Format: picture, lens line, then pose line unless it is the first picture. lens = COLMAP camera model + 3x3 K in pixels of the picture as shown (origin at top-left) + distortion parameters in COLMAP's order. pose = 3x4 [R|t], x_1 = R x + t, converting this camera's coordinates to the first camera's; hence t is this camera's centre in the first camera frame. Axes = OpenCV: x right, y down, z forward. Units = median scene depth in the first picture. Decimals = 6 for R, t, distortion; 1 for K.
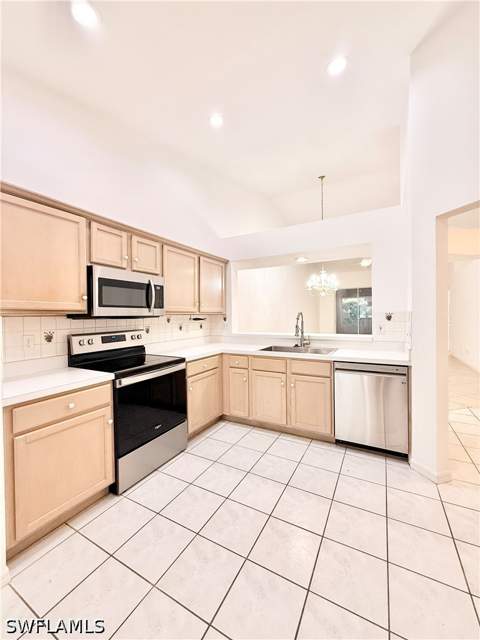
lens RADIAL K [[255.7, 0, 241.4], [0, 255.7, 319.0], [0, 0, 1]] dist [0.000632, -0.000078]
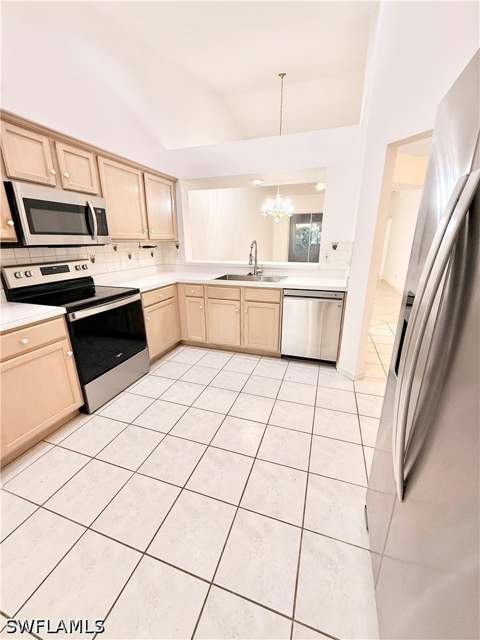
lens RADIAL K [[255.7, 0, 241.4], [0, 255.7, 319.0], [0, 0, 1]] dist [0.000632, -0.000078]
pose [[0.984329, -0.043190, 0.170969, -0.005809], [-0.006741, 0.959618, 0.281225, -0.015353], [-0.176211, -0.277971, 0.944289, -0.031485]]
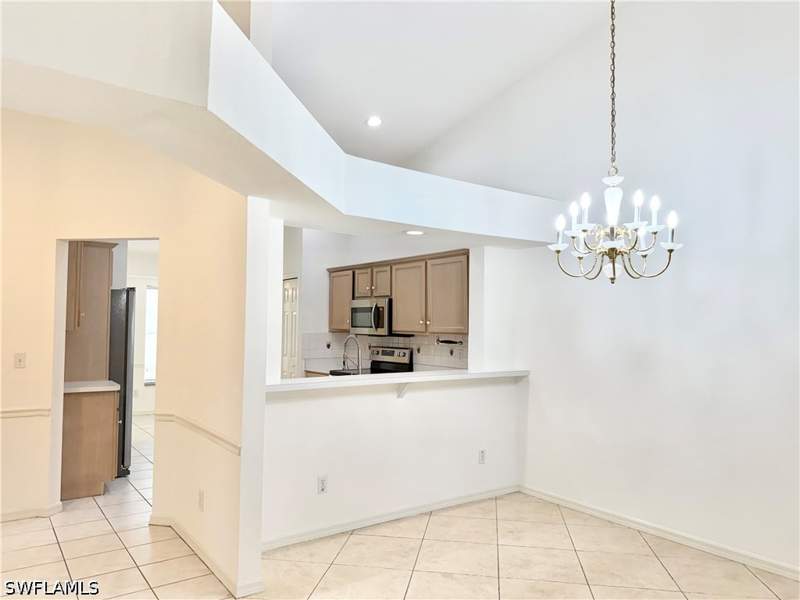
lens RADIAL K [[571.8, 0, 400.0], [0, 571.8, 300.0], [0, 0, 1]] dist [0.090273, -0.107915]
pose [[-0.428770, -0.033930, -0.902776, 1.824562], [-0.021085, 0.999398, -0.027548, -0.094416], [0.903168, 0.007224, -0.429227, 2.103643]]
